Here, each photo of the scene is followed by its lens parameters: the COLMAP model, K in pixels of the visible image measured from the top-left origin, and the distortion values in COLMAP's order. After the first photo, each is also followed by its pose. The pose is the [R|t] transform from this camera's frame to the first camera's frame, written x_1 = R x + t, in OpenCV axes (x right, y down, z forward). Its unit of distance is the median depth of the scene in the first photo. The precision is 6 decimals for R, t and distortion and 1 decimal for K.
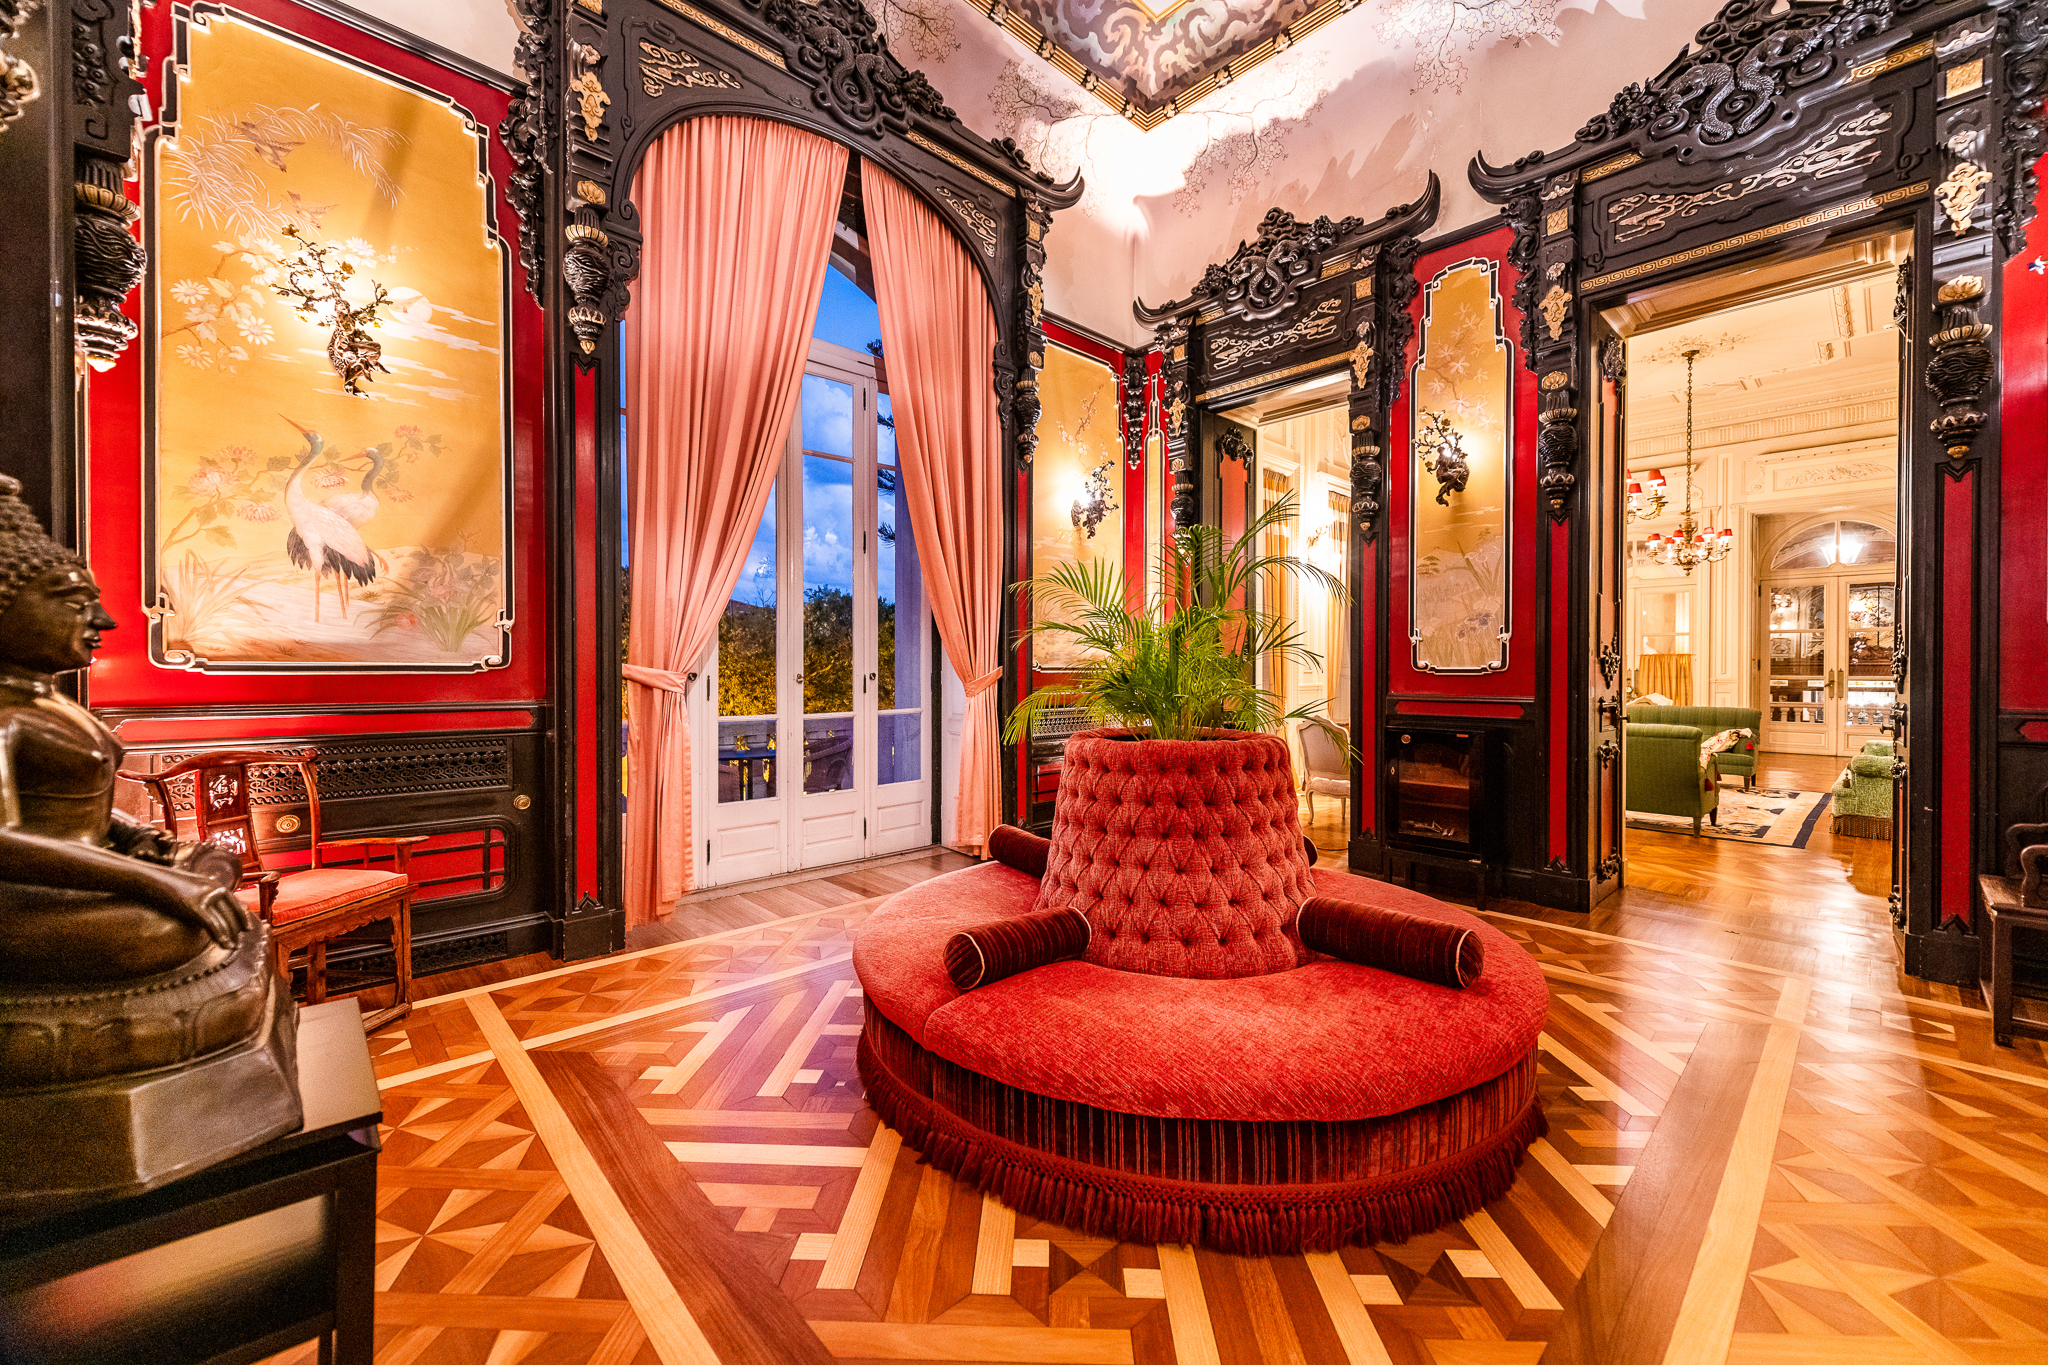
lens RADIAL K [[801.8, 0, 1027.1], [0, 801.8, 673.8], [0, 0, 1]] dist [0.015345, -0.005790]
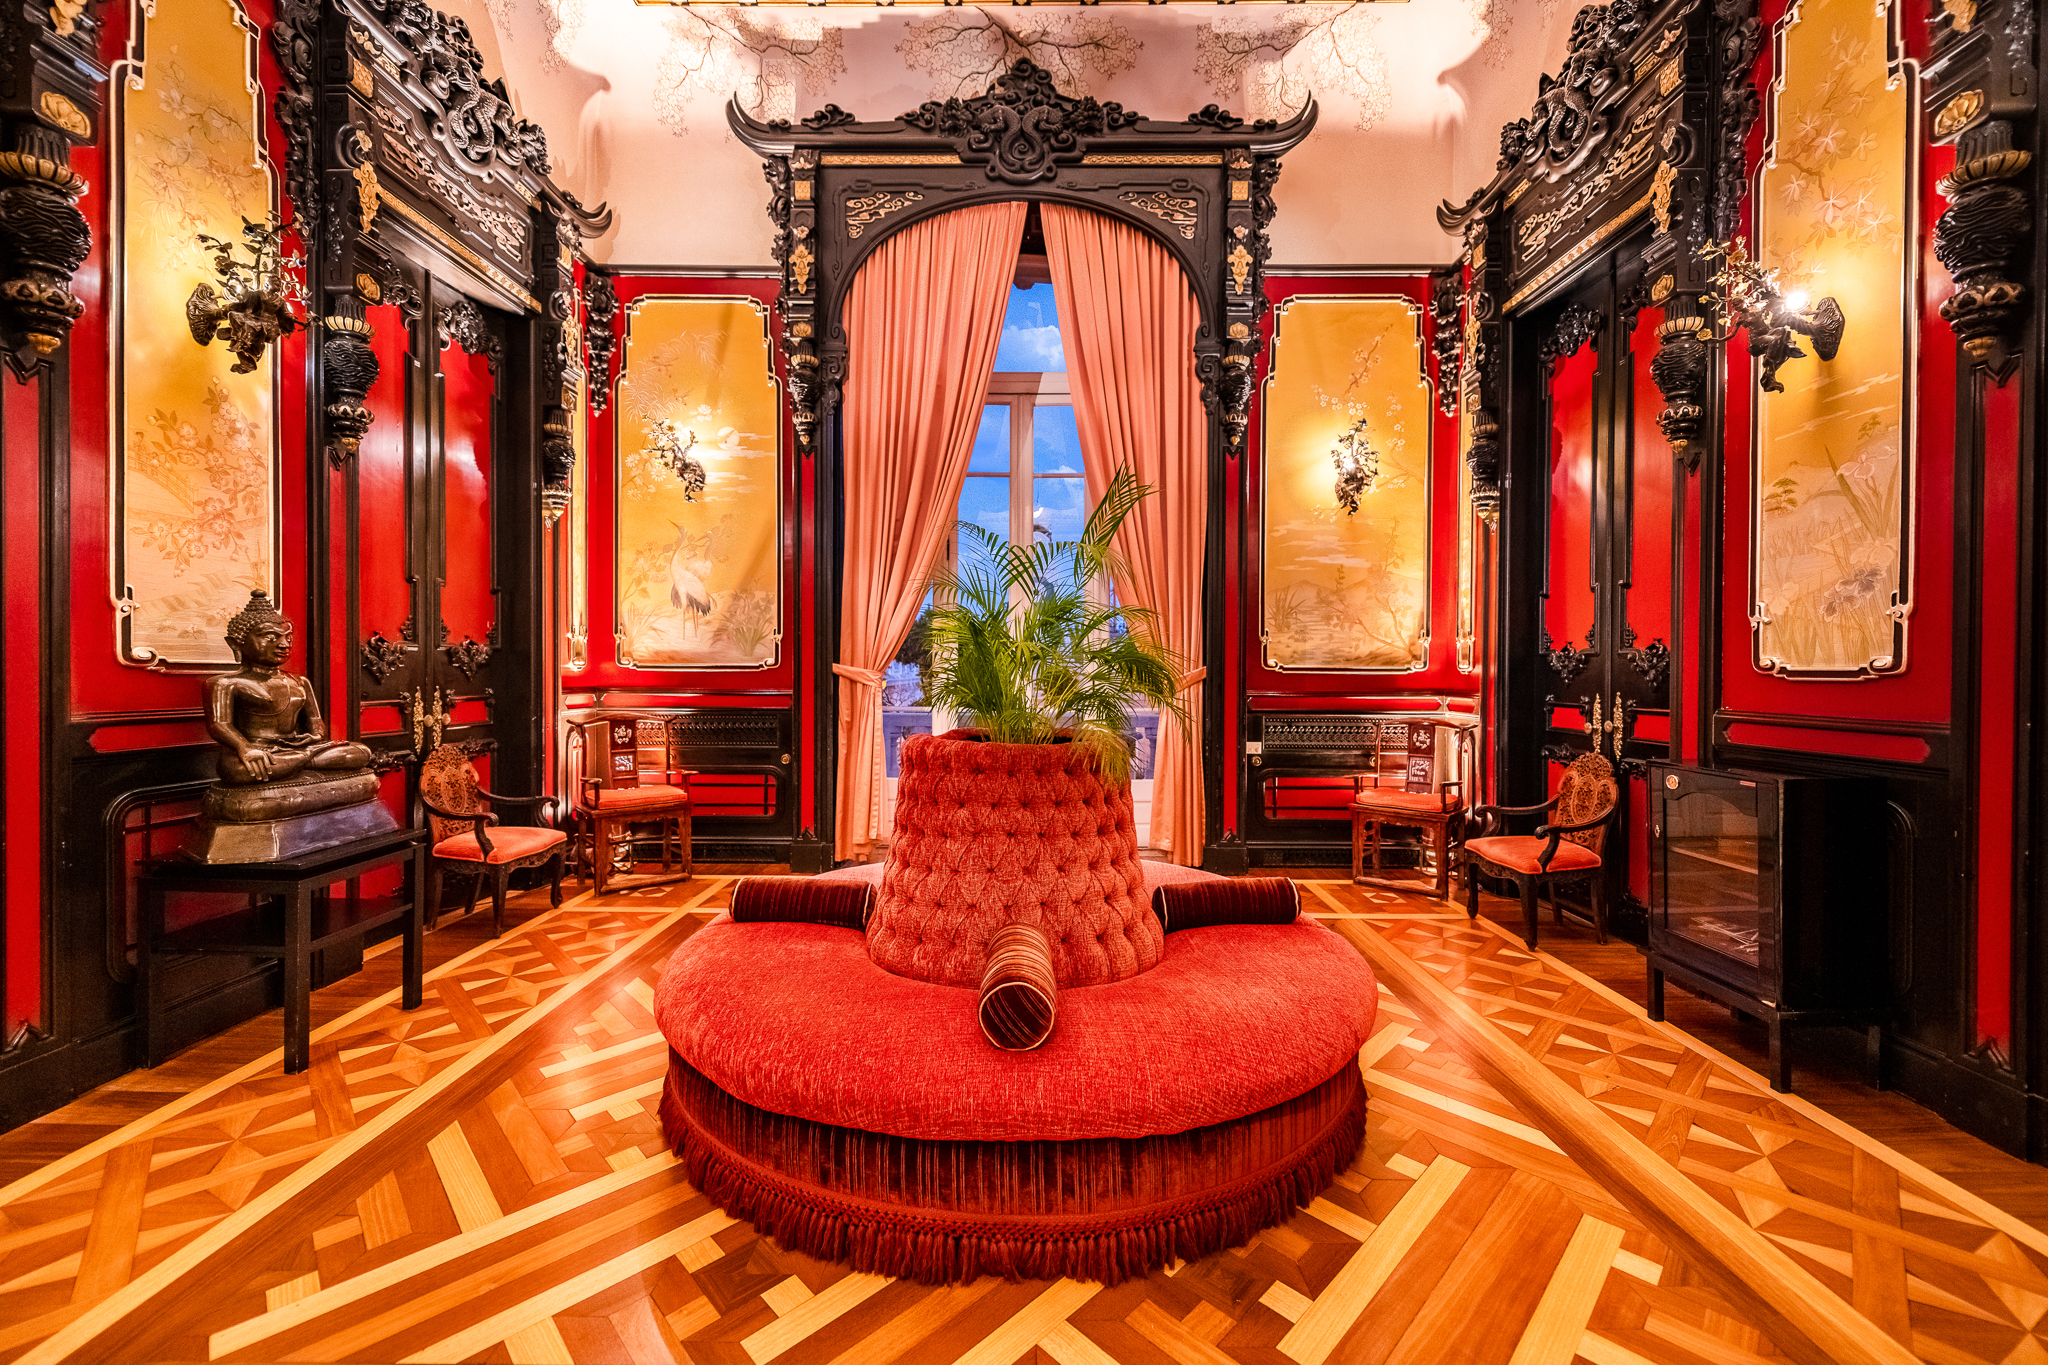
lens RADIAL K [[801.8, 0, 1027.1], [0, 801.8, 673.8], [0, 0, 1]] dist [0.015345, -0.005790]
pose [[0.719468, 0.006323, -0.694497, 0.574263], [-0.006874, 0.999974, 0.001983, -0.000496], [0.694492, 0.003348, 0.719493, 0.209031]]
